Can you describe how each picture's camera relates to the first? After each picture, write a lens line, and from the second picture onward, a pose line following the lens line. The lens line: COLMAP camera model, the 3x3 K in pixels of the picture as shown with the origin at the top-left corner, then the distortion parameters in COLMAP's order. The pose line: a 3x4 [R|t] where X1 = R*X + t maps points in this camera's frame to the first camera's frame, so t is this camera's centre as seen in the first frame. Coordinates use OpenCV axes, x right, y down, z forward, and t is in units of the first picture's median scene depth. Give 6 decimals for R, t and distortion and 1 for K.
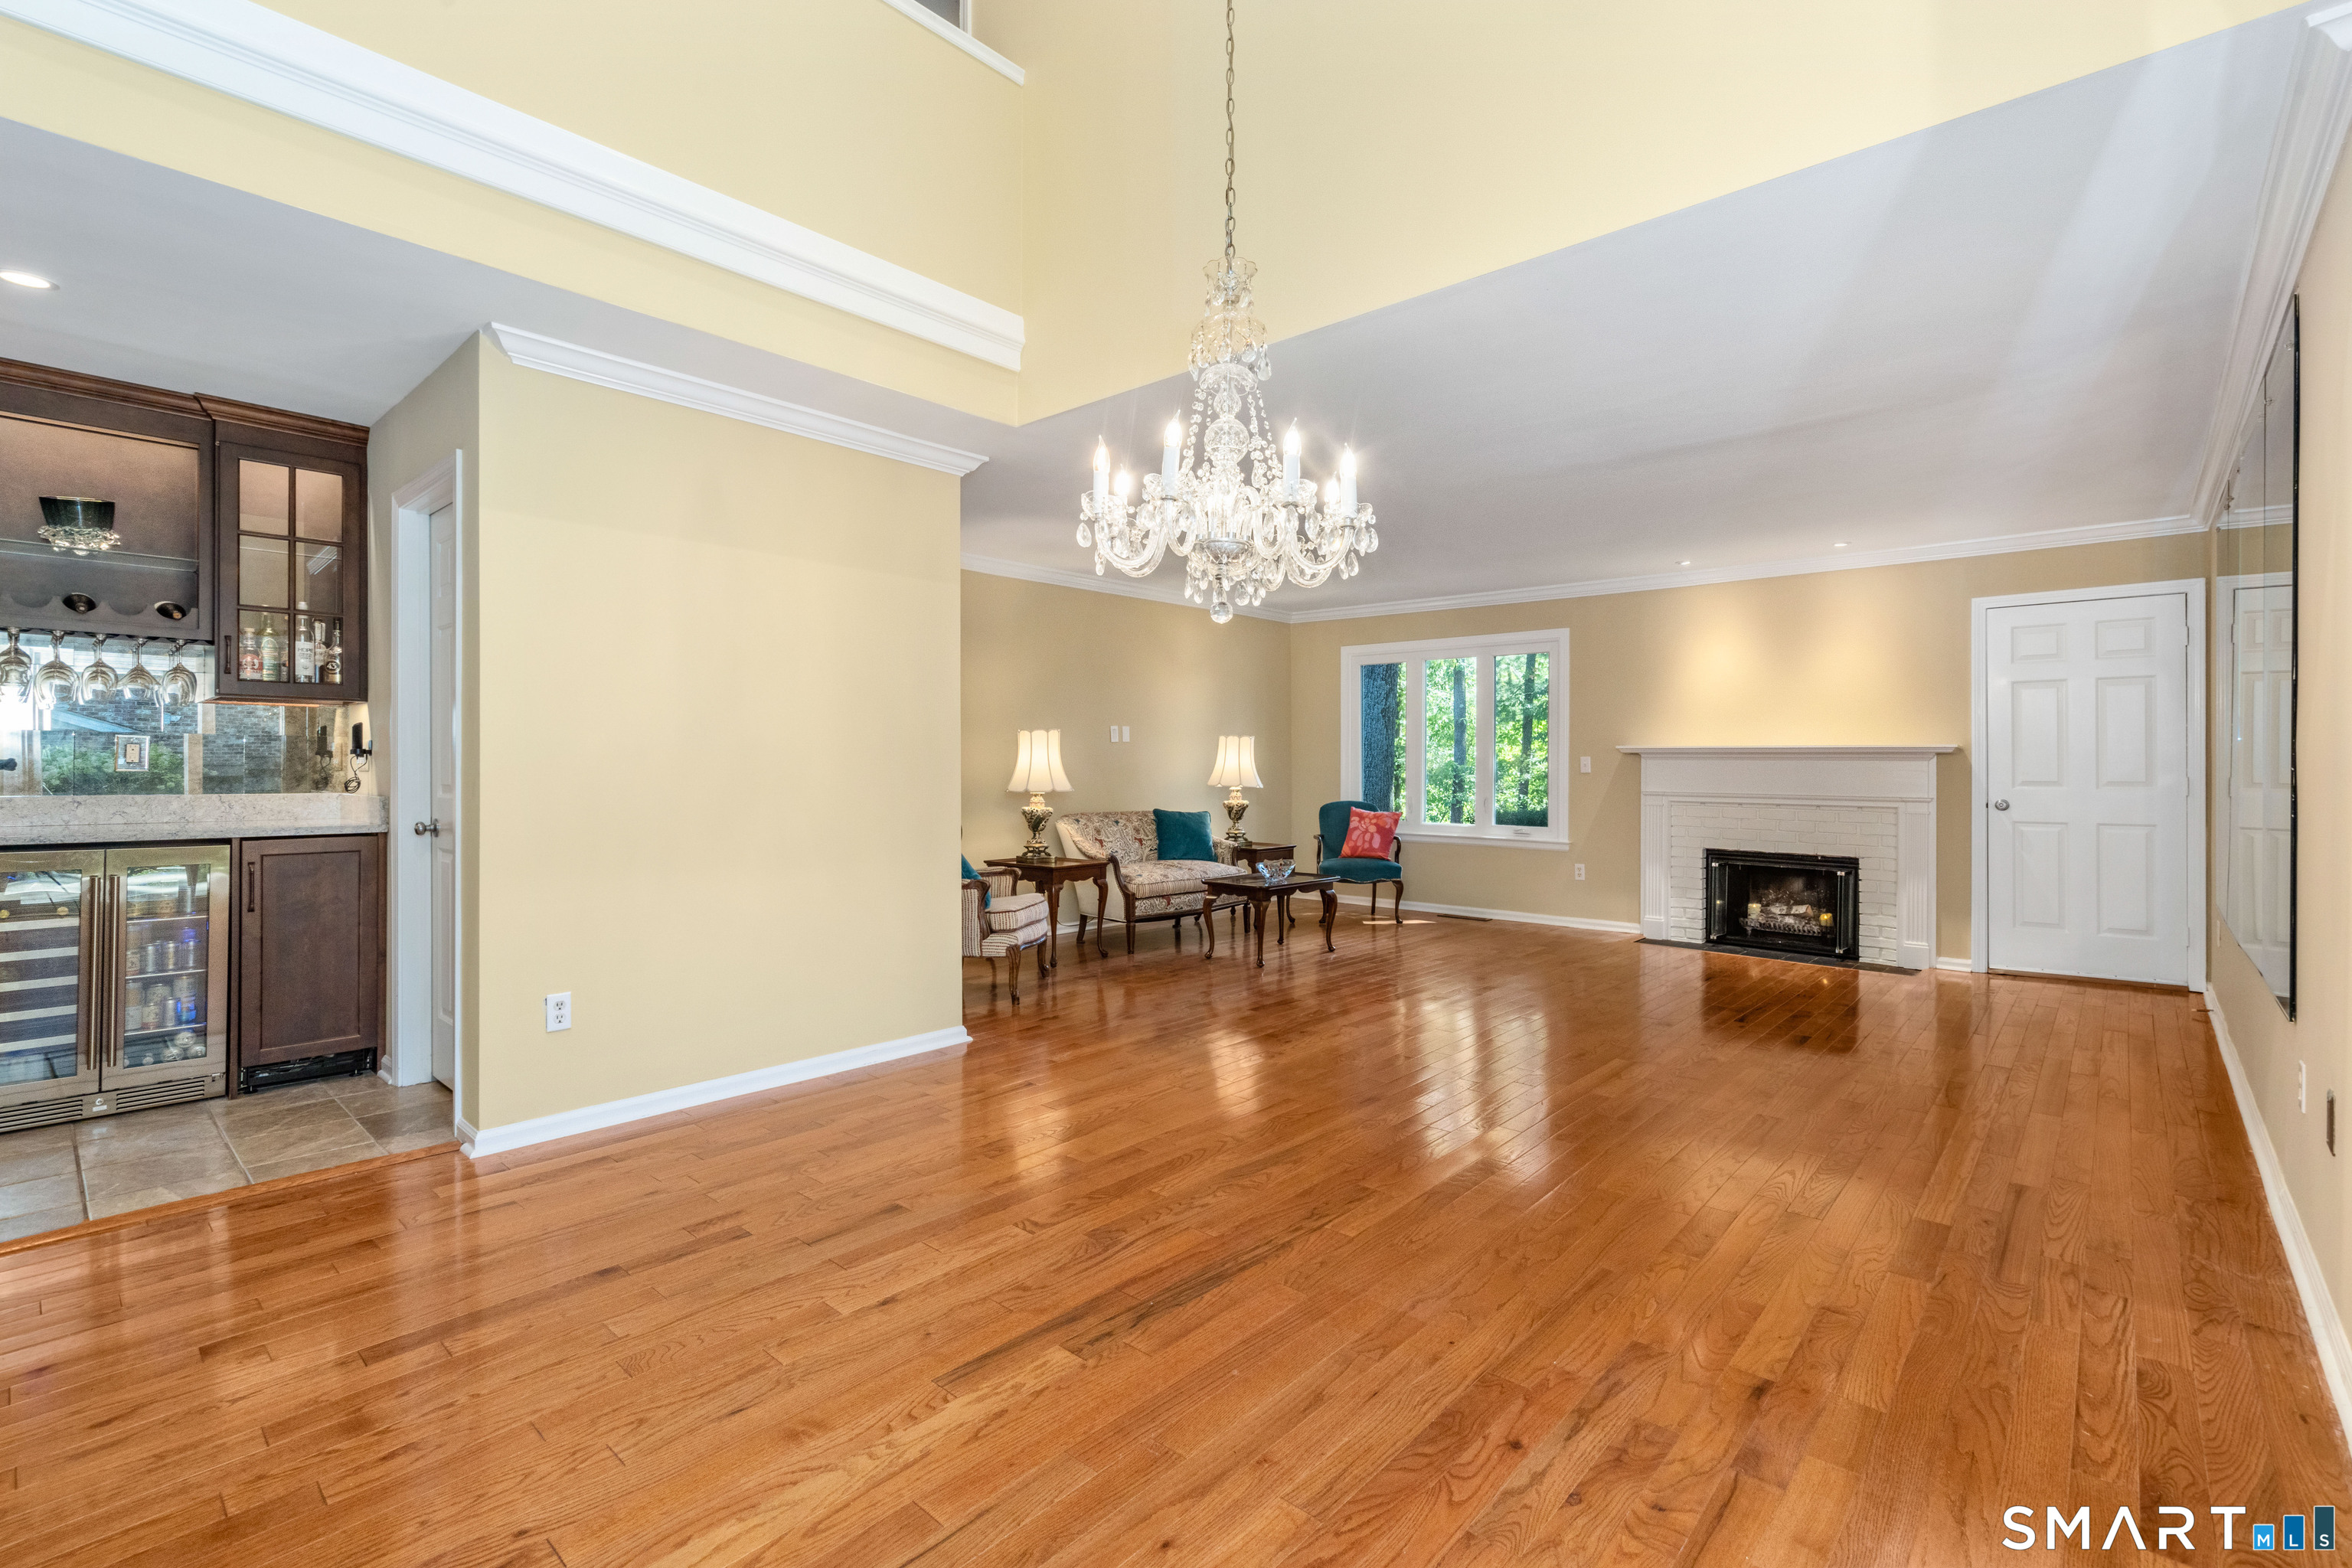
lens RADIAL K [[1062.8, 0, 1170.2], [0, 1062.8, 766.4], [0, 0, 1]] dist [-0.006052, 0.000272]
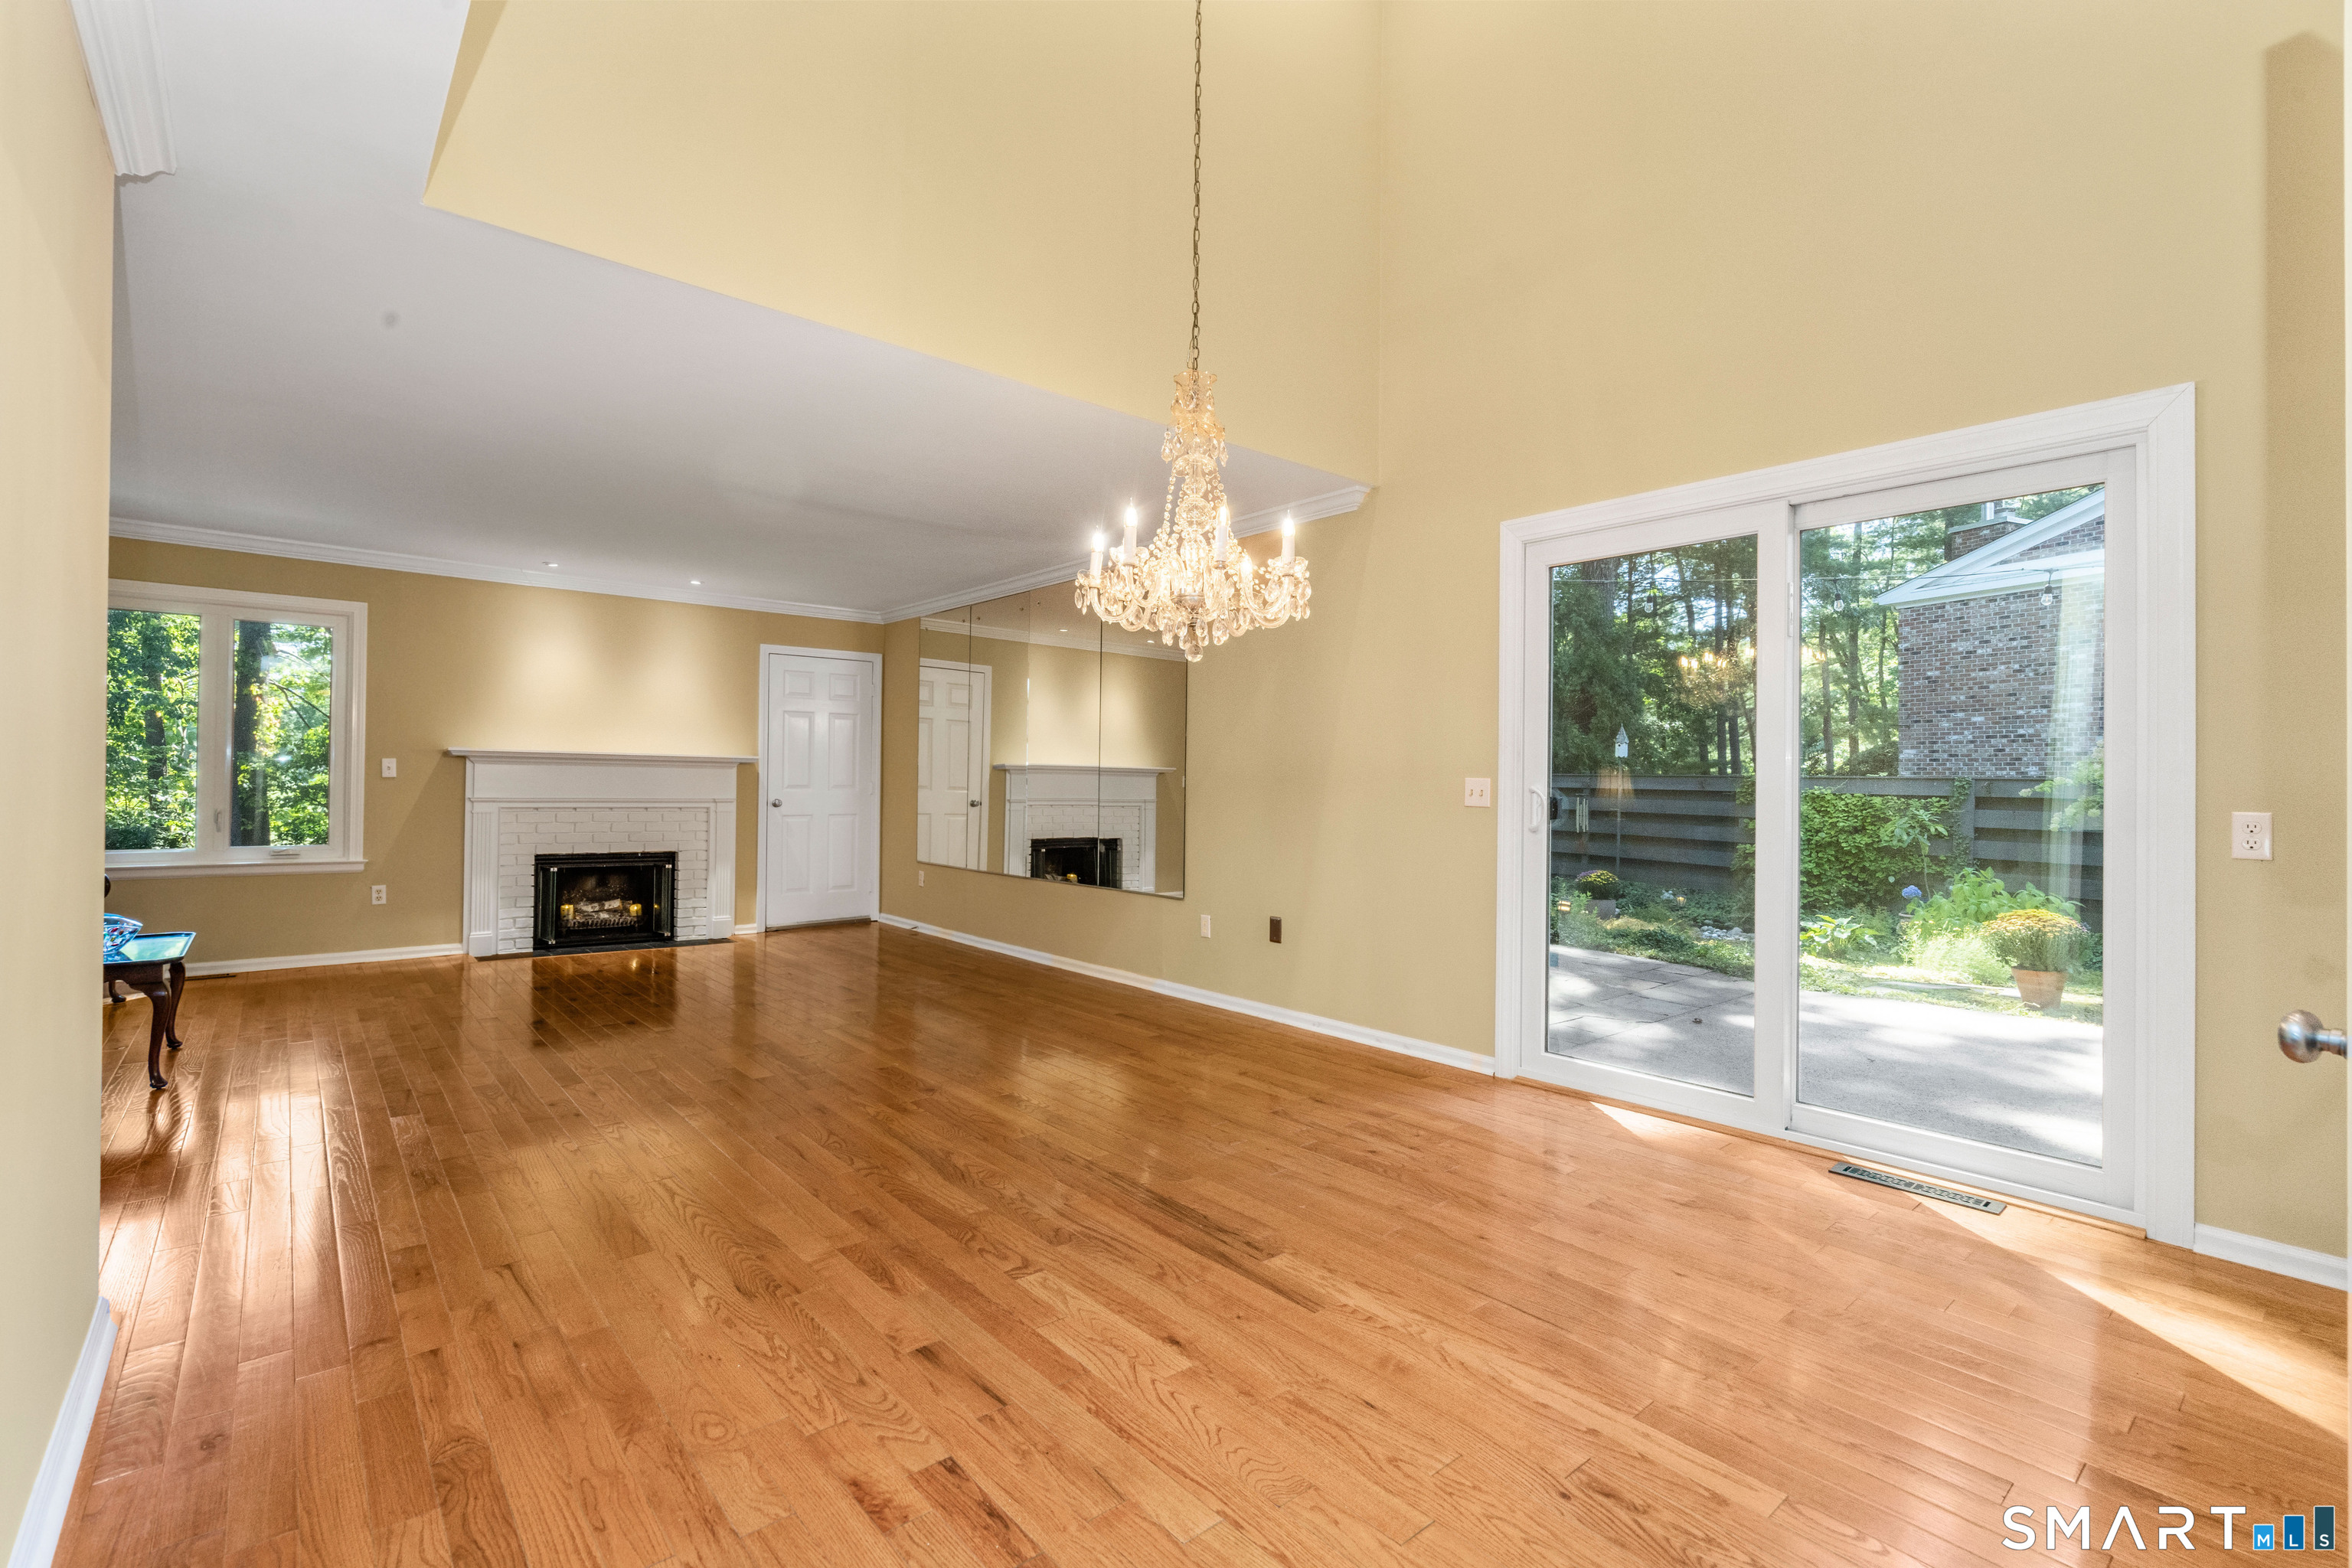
lens RADIAL K [[1051.6, 0, 1176.0], [0, 1051.6, 784.0], [0, 0, 1]] dist [-0.009332, -0.000414]
pose [[0.123604, -0.003258, 0.992326, -0.831300], [-0.011692, 0.999920, 0.004739, -0.000112], [-0.992263, -0.012188, 0.123556, 0.614424]]
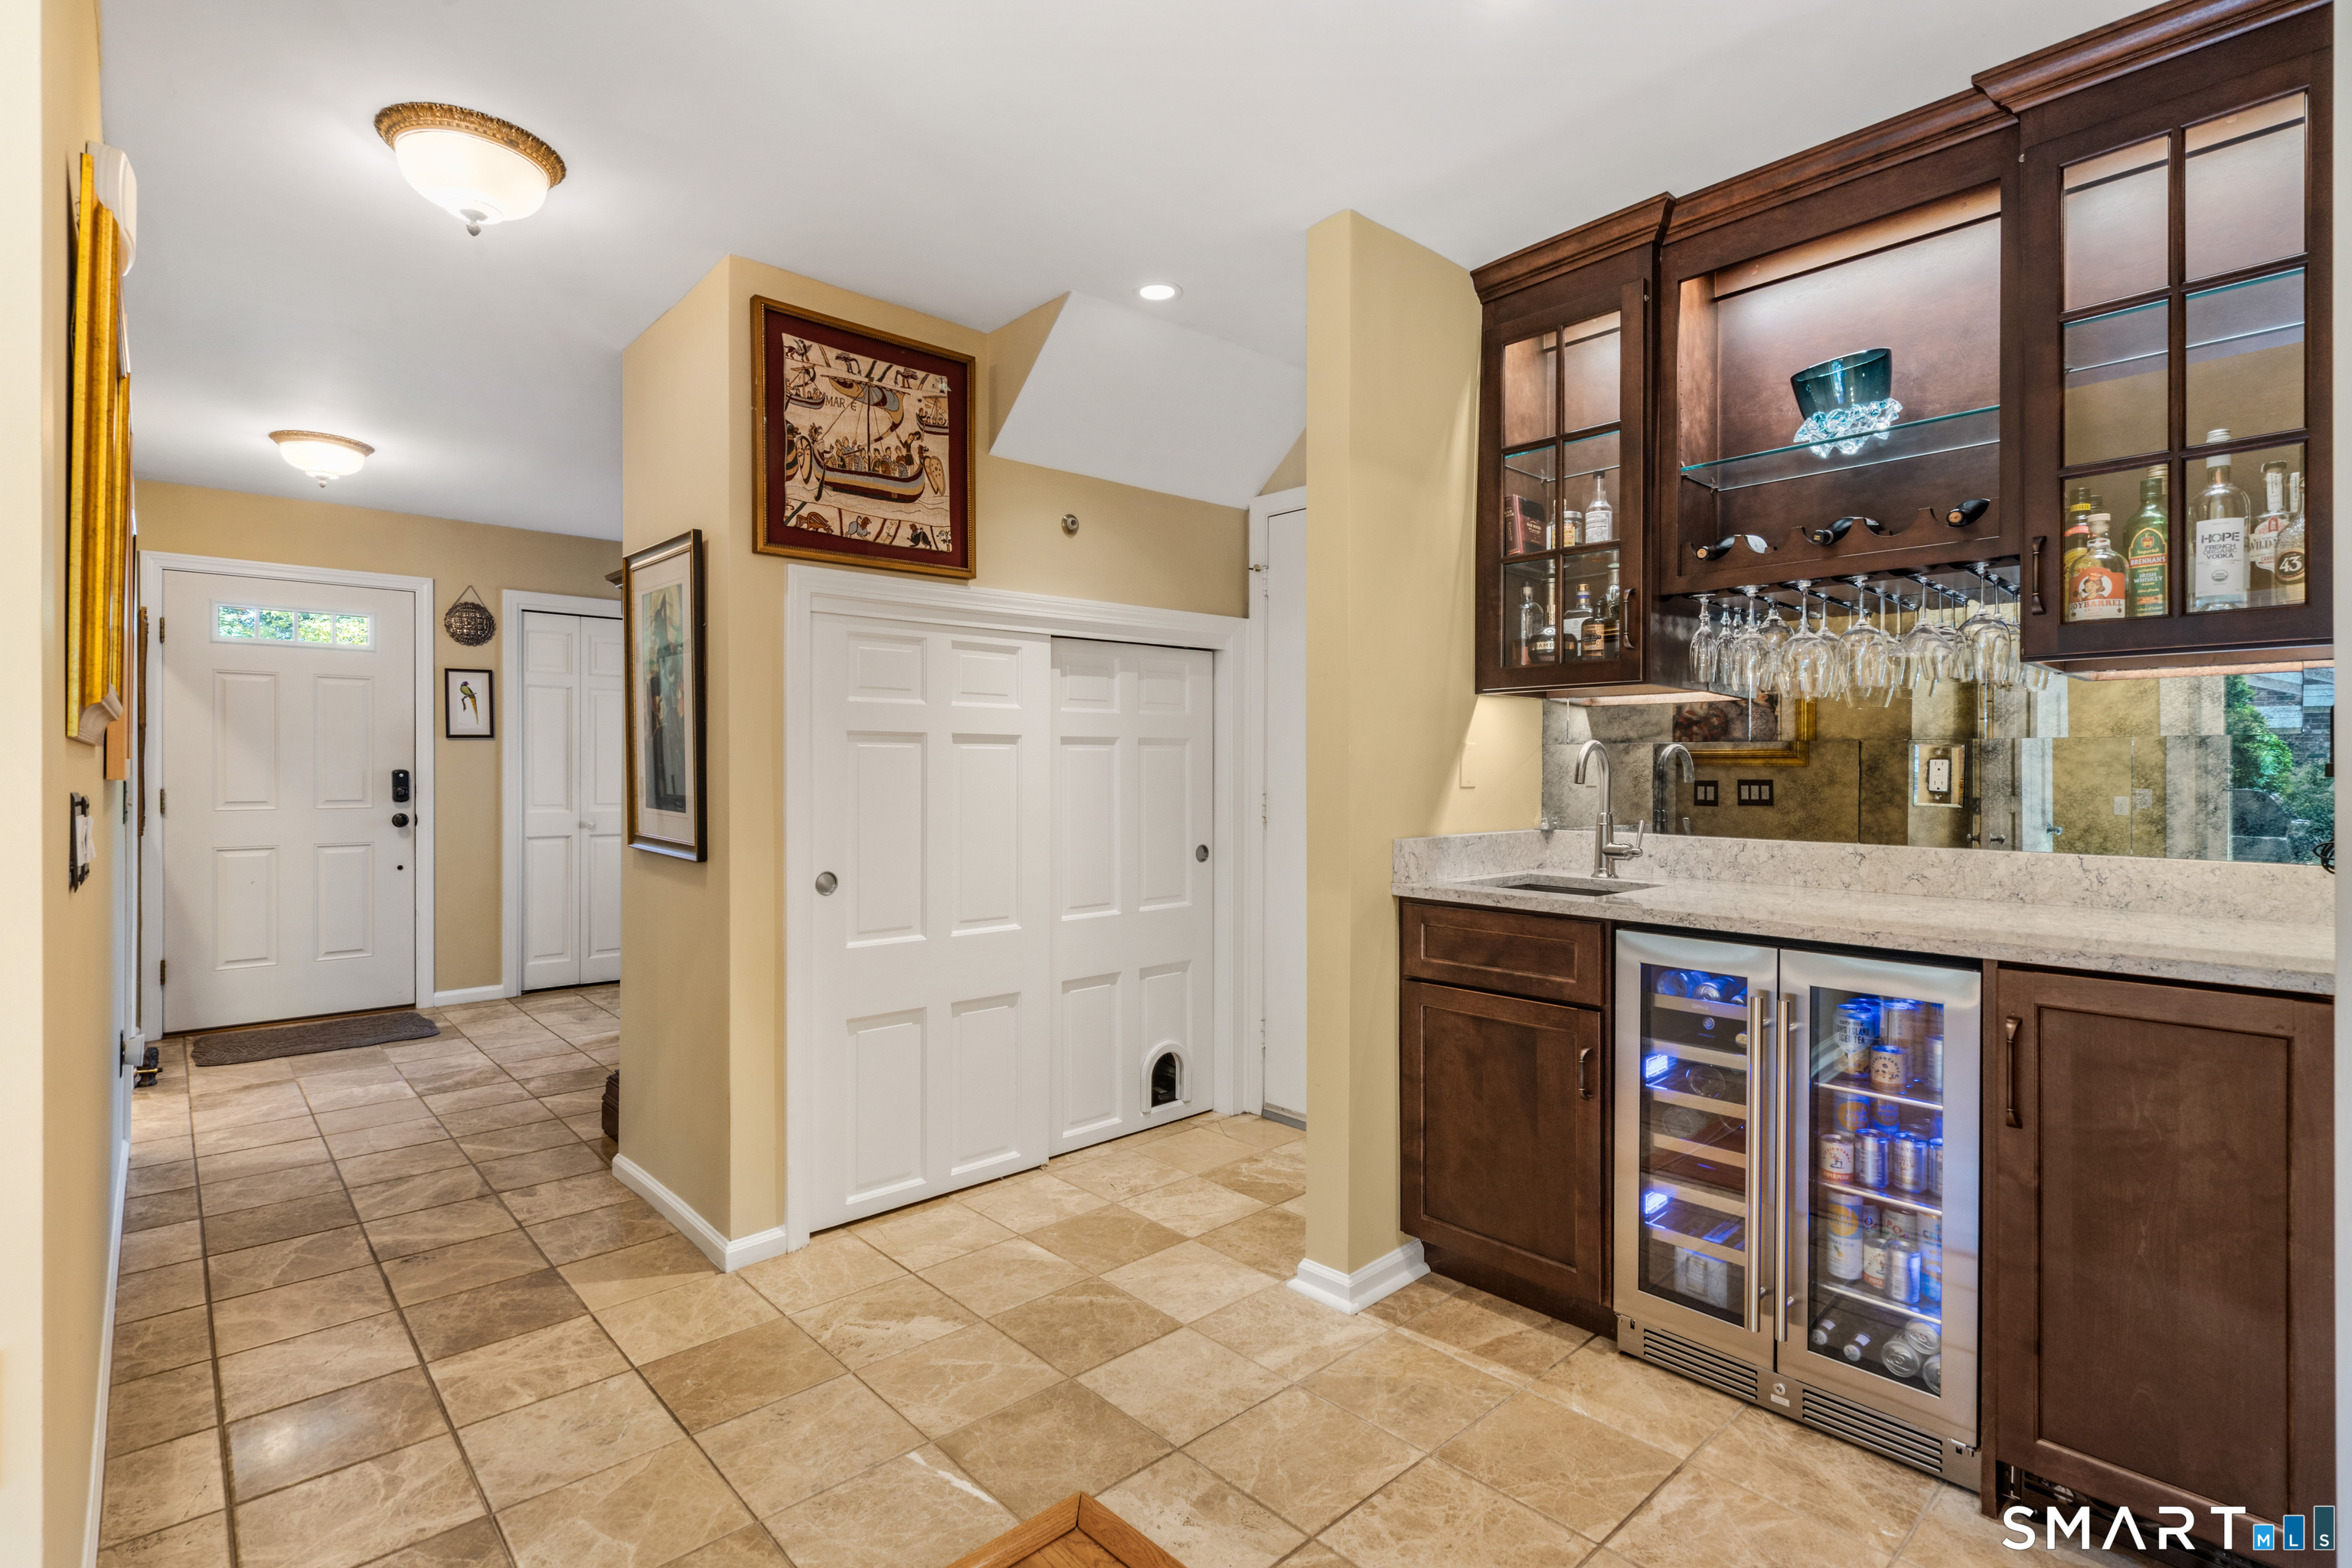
lens RADIAL K [[1140.8, 0, 1144.1], [0, 1140.8, 765.2], [0, 0, 1]] dist [0.000666, 0.000050]
pose [[-0.114563, -0.005133, -0.993403, -0.371954], [-0.001474, 0.999986, -0.004997, -0.017484], [0.993415, 0.000892, -0.114569, 0.757957]]
